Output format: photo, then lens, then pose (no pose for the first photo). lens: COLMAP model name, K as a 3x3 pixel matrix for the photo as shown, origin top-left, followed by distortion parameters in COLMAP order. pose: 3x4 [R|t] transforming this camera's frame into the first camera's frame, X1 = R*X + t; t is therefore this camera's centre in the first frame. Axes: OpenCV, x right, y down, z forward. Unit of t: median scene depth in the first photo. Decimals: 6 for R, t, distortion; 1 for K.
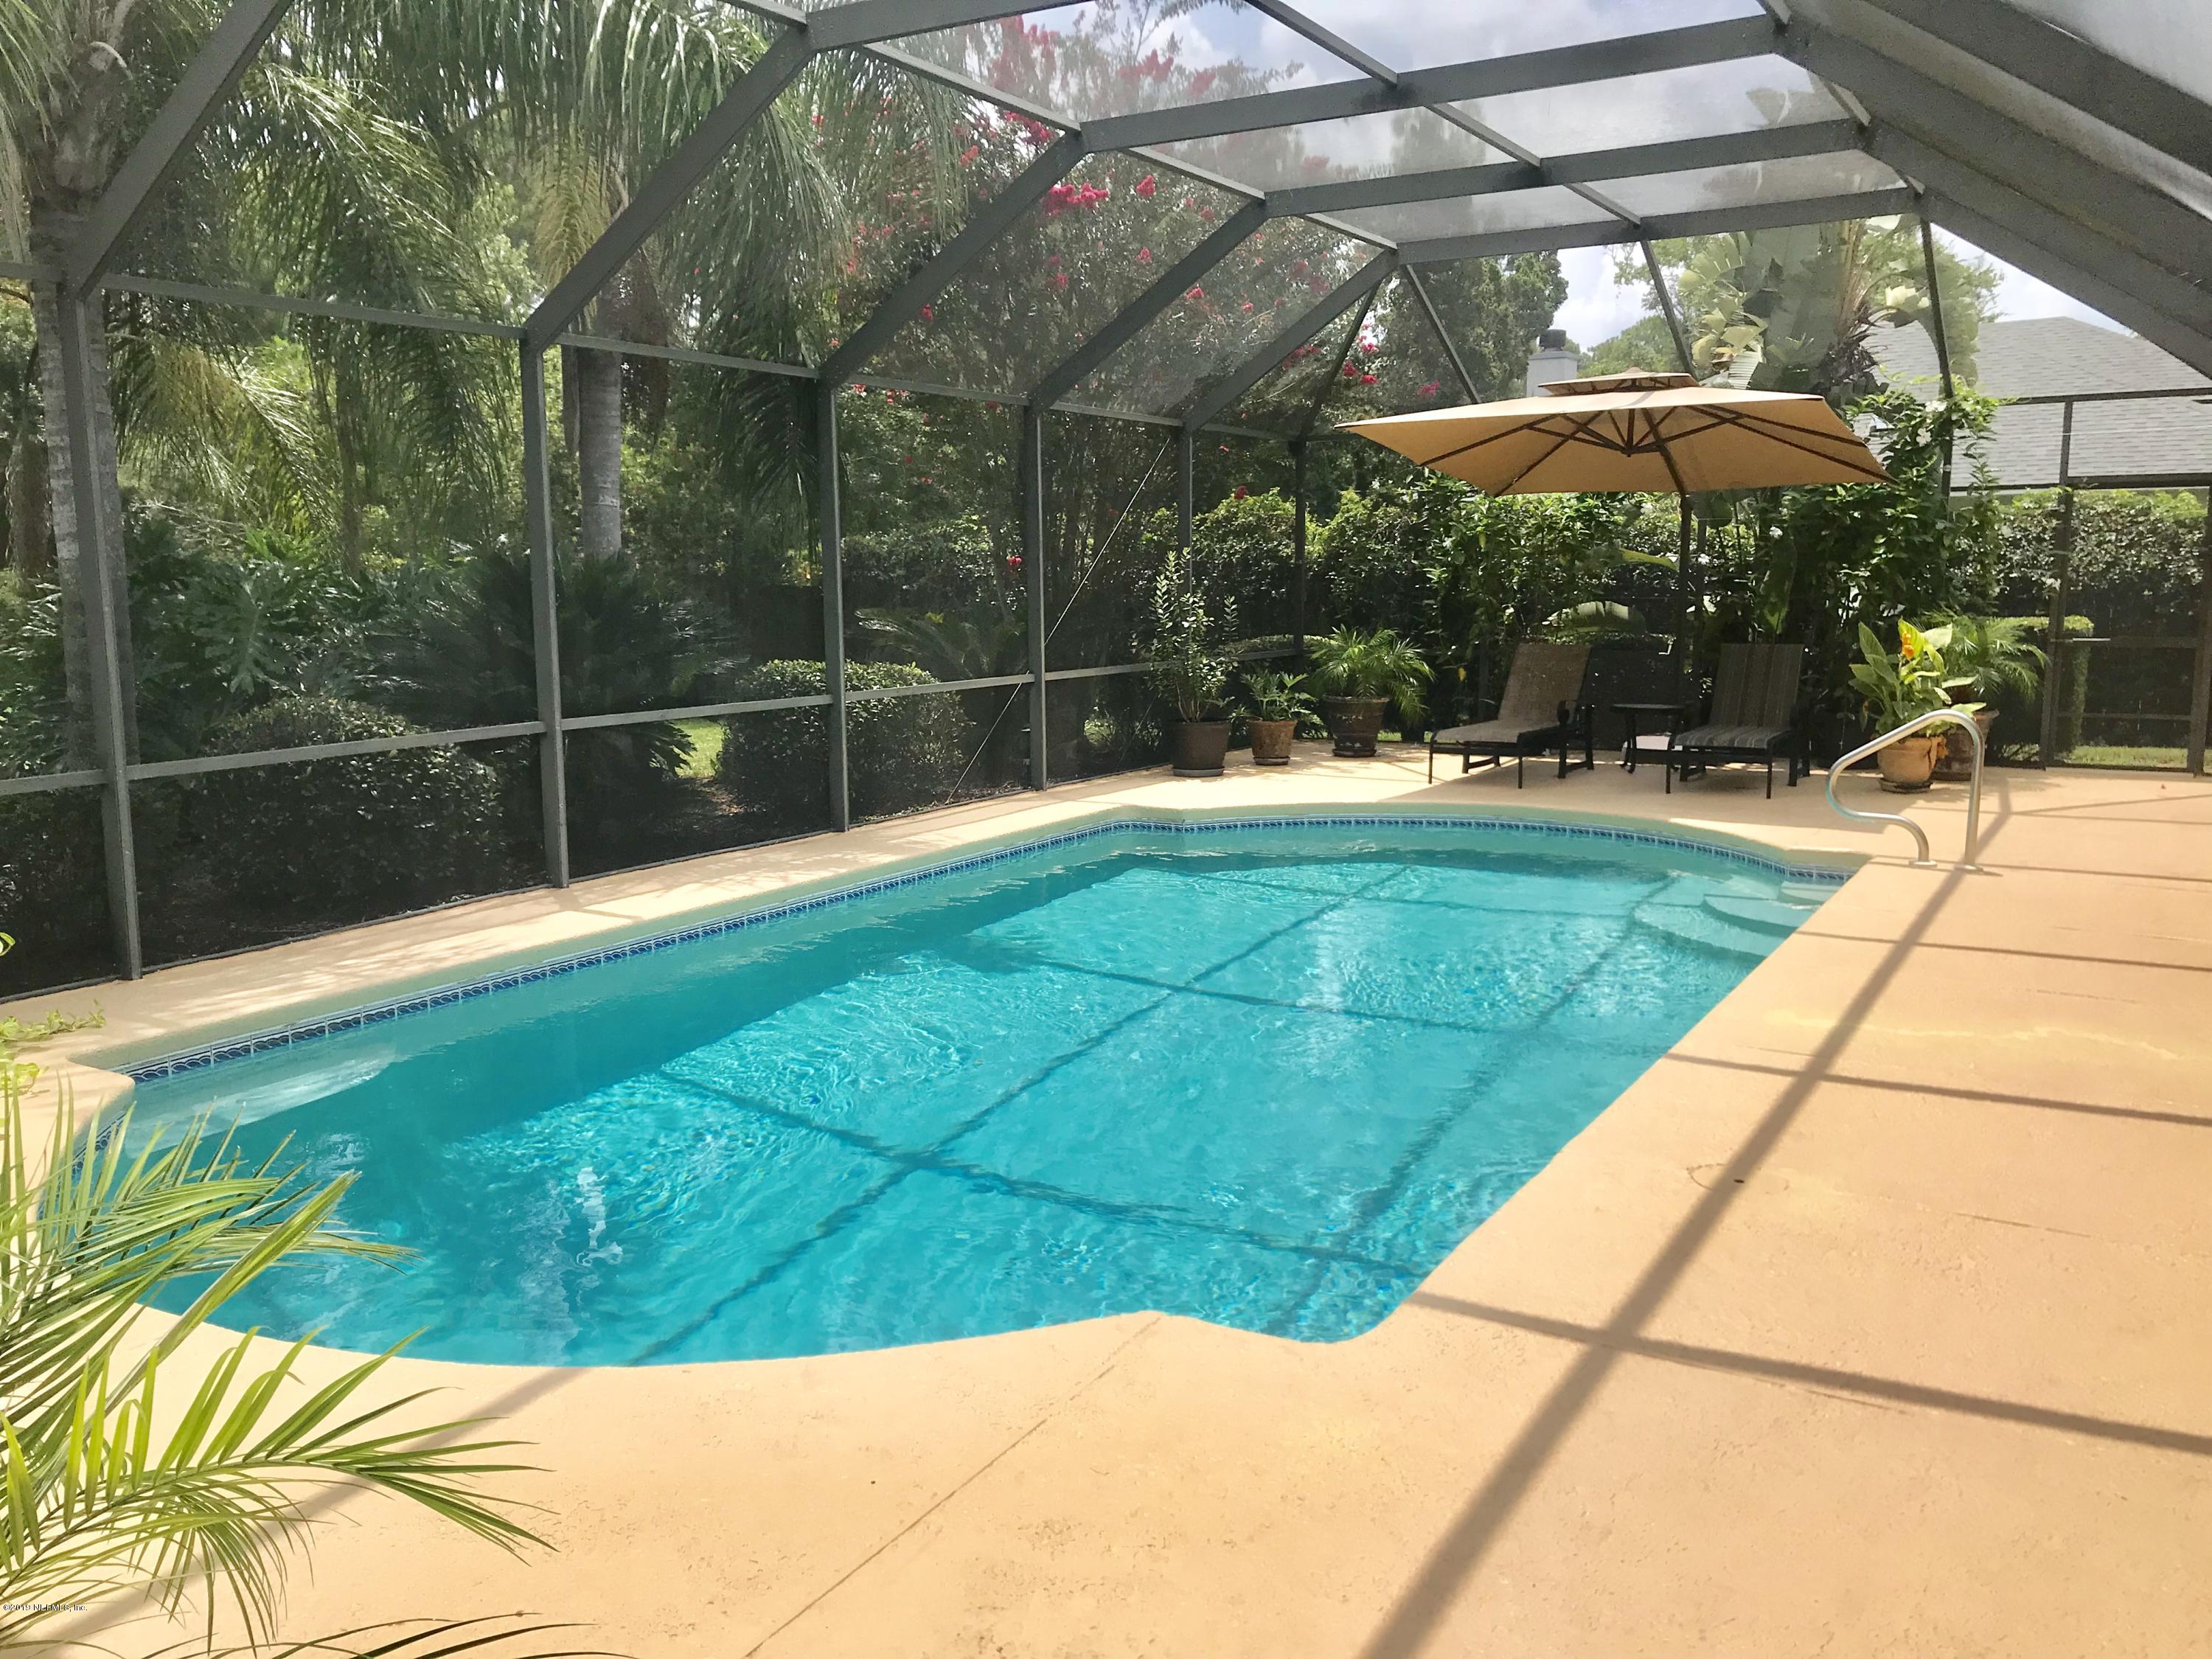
lens RADIAL K [[1787.8, 0, 1106.3], [0, 1787.8, 840.0], [0, 0, 1]] dist [-0.007282, 0.007553]
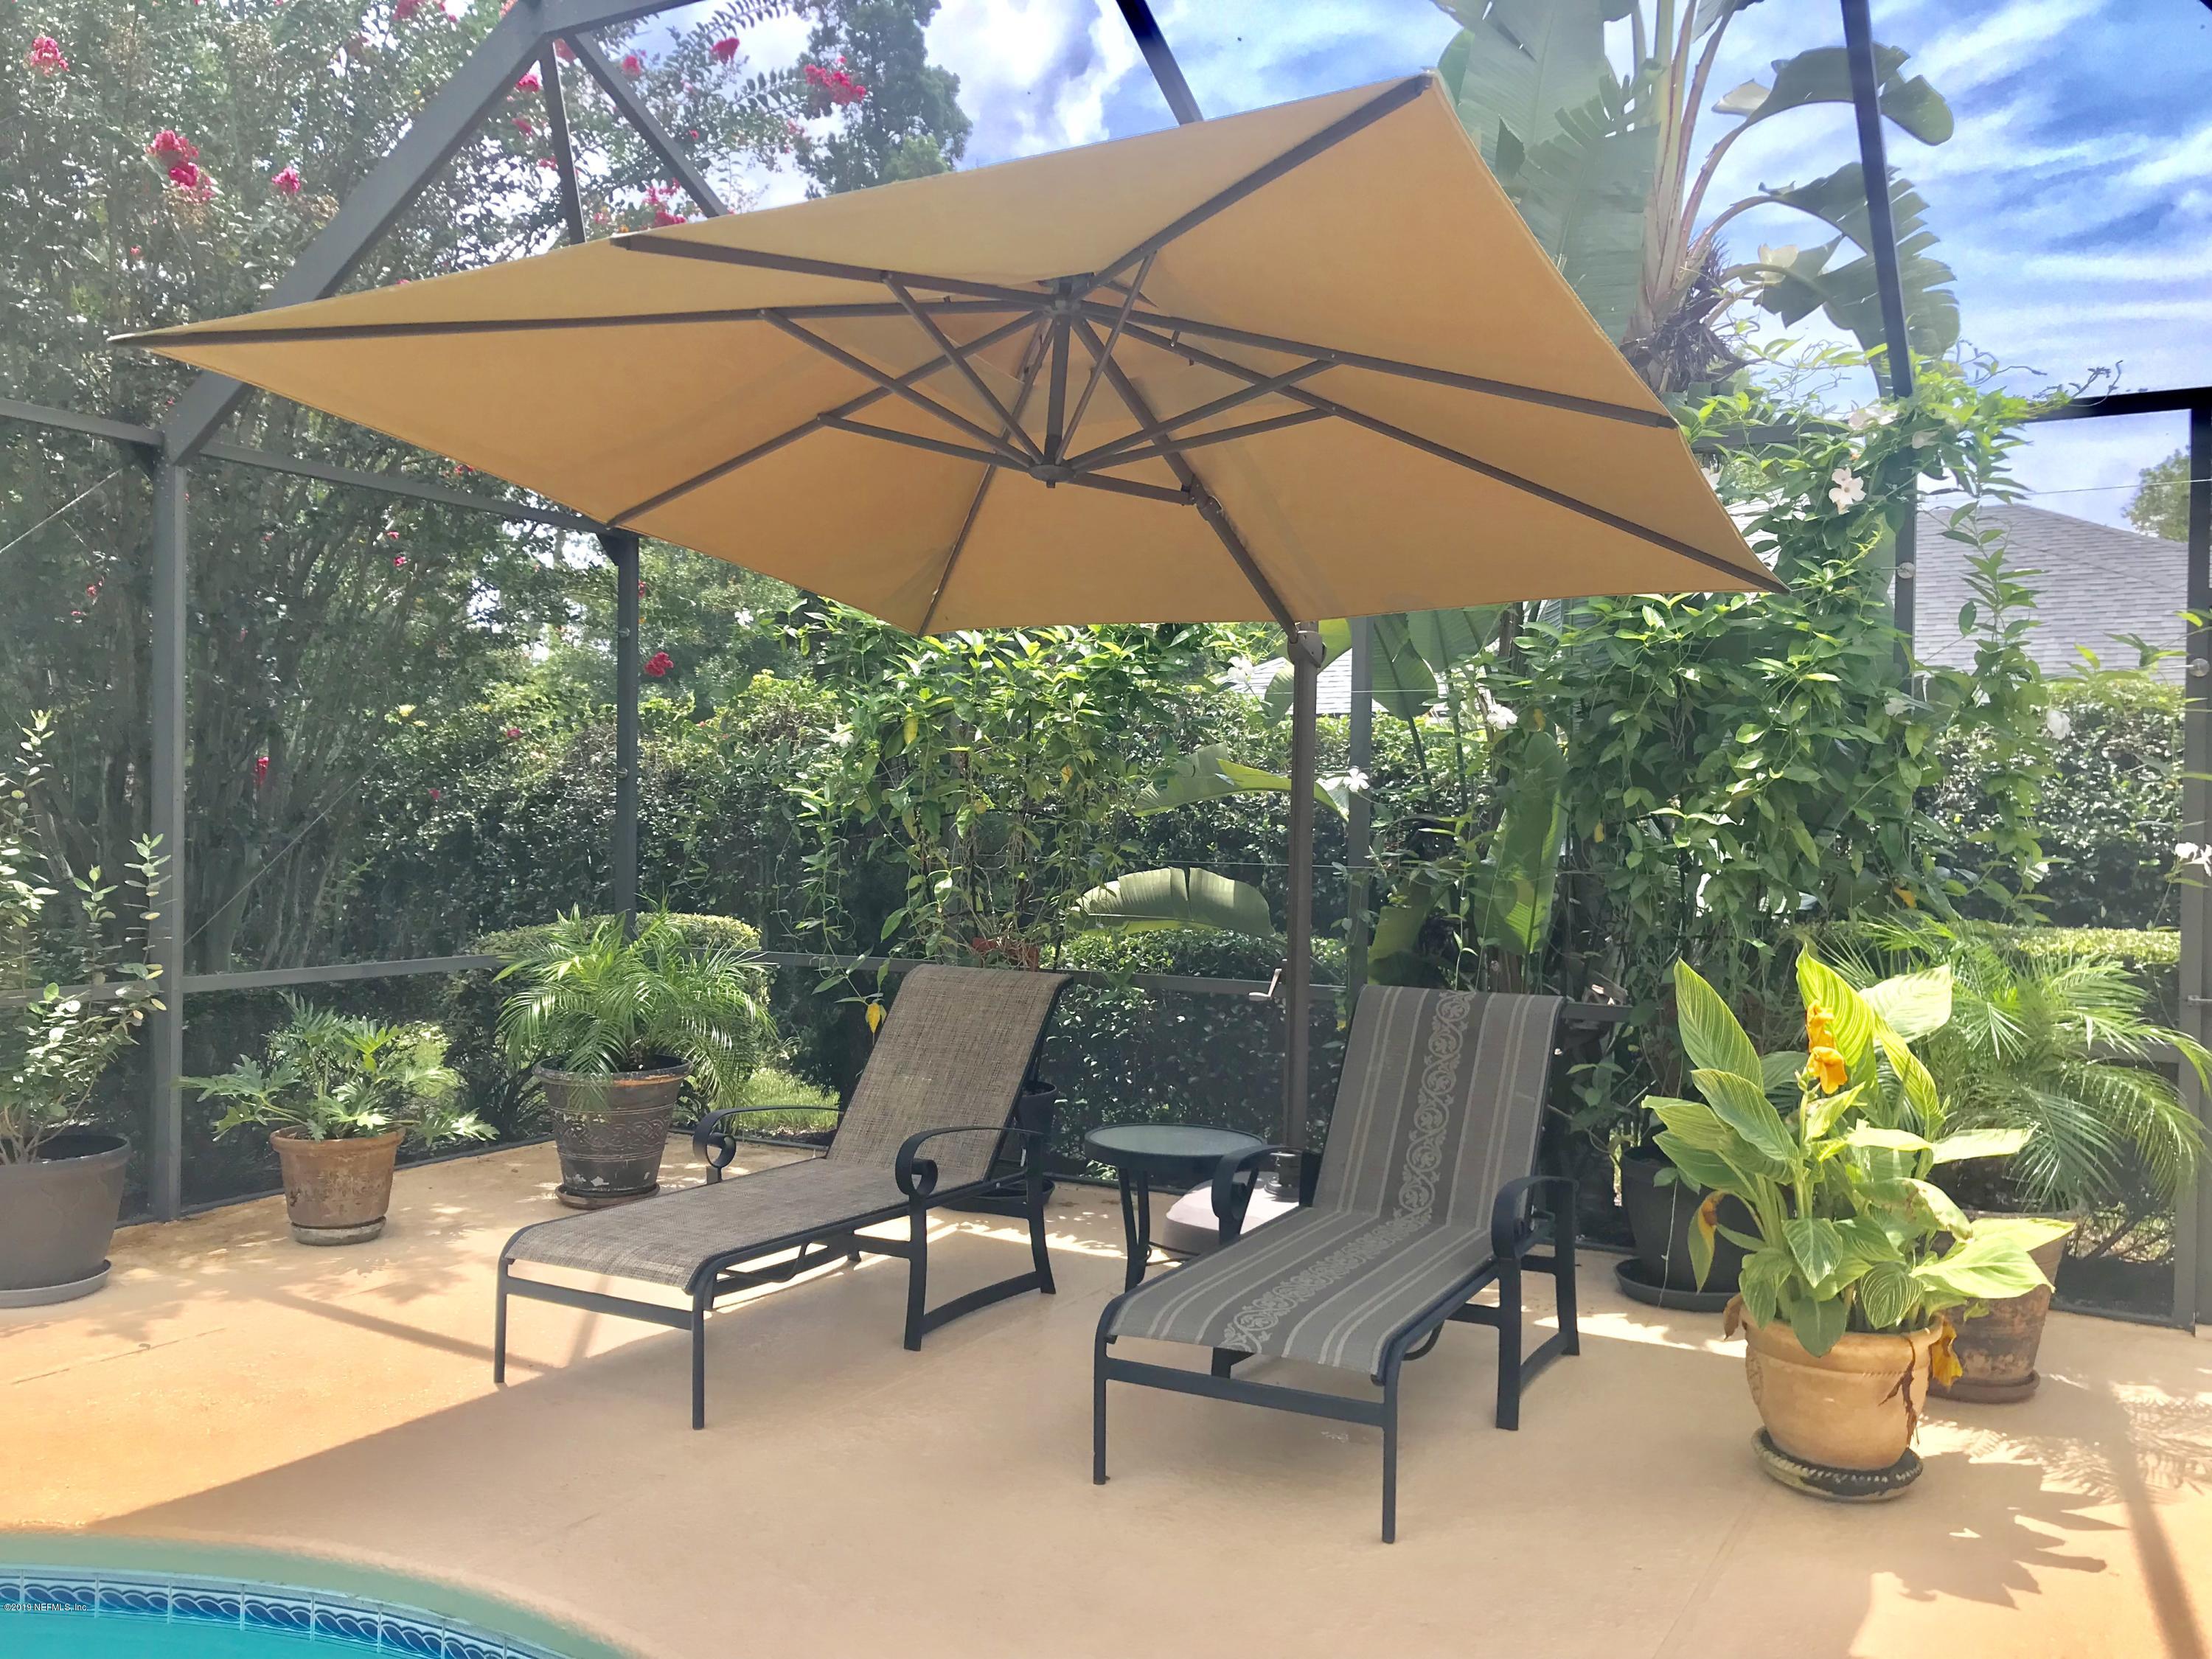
lens RADIAL K [[1787.8, 0, 1103.5], [0, 1787.8, 821.5], [0, 0, 1]] dist [-0.007282, 0.007553]
pose [[0.999275, 0.023981, 0.029558, 0.278294], [-0.019492, 0.989421, -0.143757, -0.089045], [-0.032693, 0.143077, 0.989171, 0.613694]]
